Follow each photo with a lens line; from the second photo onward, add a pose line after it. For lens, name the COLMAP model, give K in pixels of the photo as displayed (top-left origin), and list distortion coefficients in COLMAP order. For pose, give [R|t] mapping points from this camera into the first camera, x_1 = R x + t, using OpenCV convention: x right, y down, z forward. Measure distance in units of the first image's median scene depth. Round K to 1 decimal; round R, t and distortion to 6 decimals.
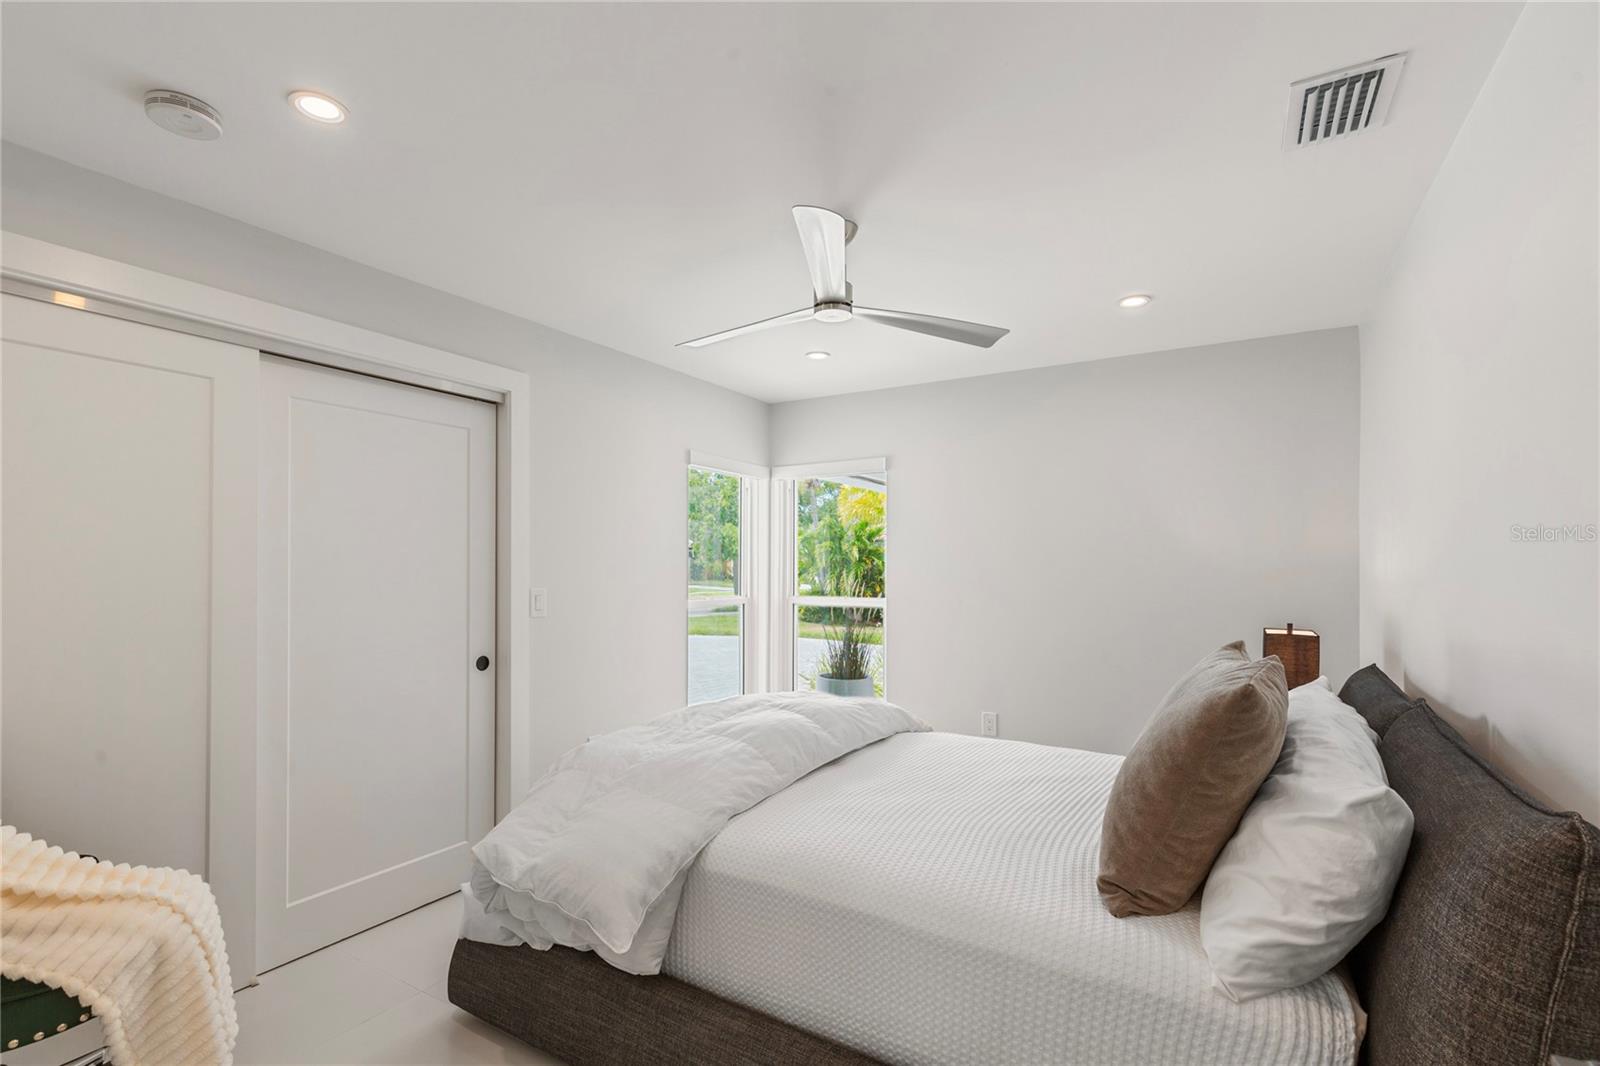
lens RADIAL K [[727.7, 0, 797.6], [0, 727.7, 562.3], [0, 0, 1]] dist [0.016167, -0.001403]
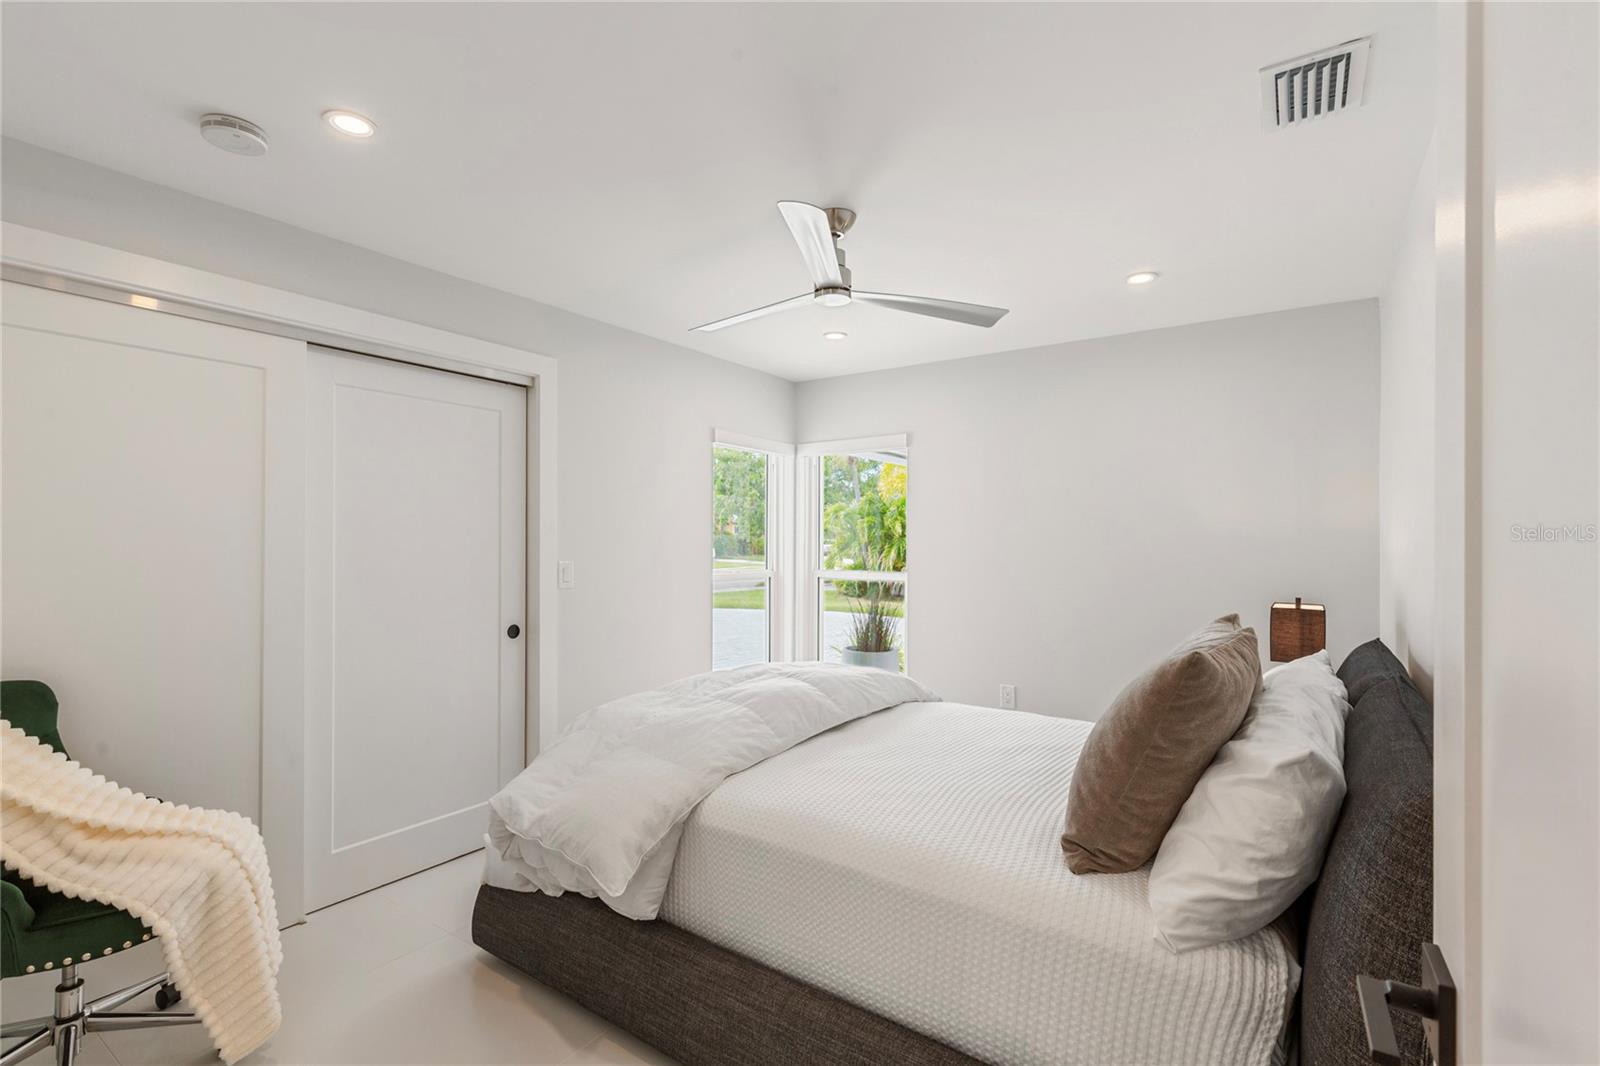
lens RADIAL K [[727.7, 0, 806.8], [0, 727.7, 537.6], [0, 0, 1]] dist [0.016167, -0.001403]
pose [[0.998205, 0.000132, -0.059892, 0.097581], [-0.000144, 1.000000, -0.000182, 0.002588], [0.059892, 0.000190, 0.998205, -0.059042]]
